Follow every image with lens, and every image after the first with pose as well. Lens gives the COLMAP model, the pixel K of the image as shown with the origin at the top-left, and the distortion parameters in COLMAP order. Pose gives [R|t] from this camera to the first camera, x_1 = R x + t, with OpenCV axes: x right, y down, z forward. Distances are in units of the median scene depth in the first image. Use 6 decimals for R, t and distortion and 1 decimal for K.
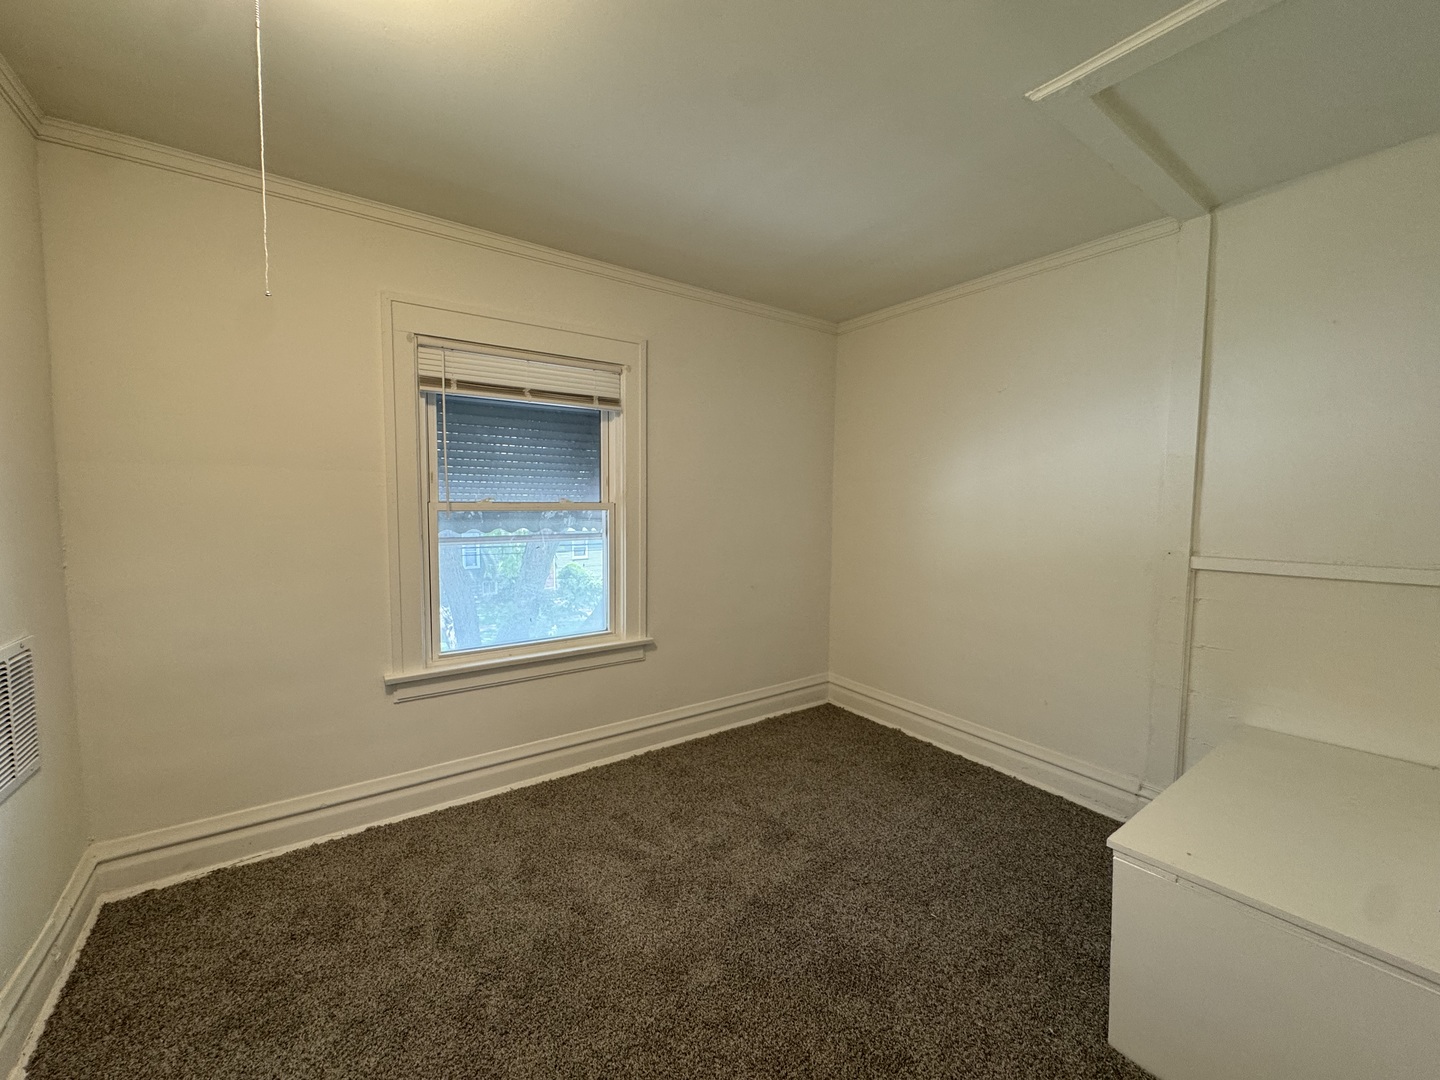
lens RADIAL K [[573.6, 0, 718.4], [0, 573.6, 539.0], [0, 0, 1]] dist [-0.003442, -0.000118]
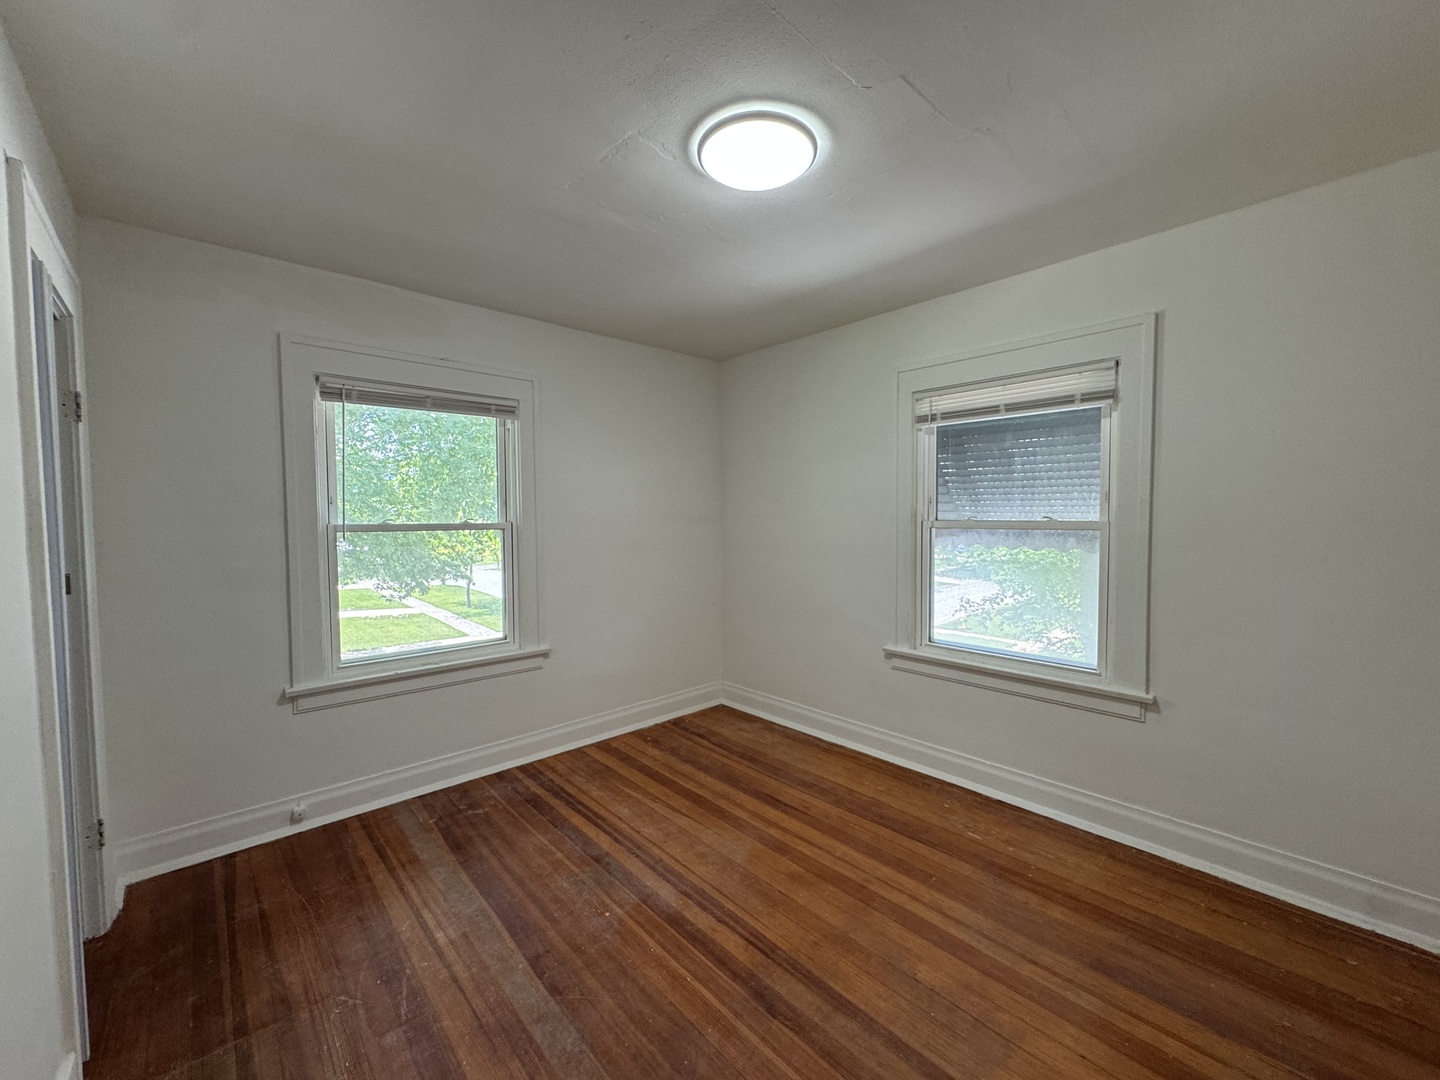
lens RADIAL K [[573.6, 0, 718.4], [0, 573.6, 539.0], [0, 0, 1]] dist [-0.003442, -0.000118]
pose [[0.129368, 0.039516, -0.990809, 0.628682], [-0.055731, 0.997916, 0.032522, -0.029527], [0.990029, 0.051012, 0.131301, 0.379475]]
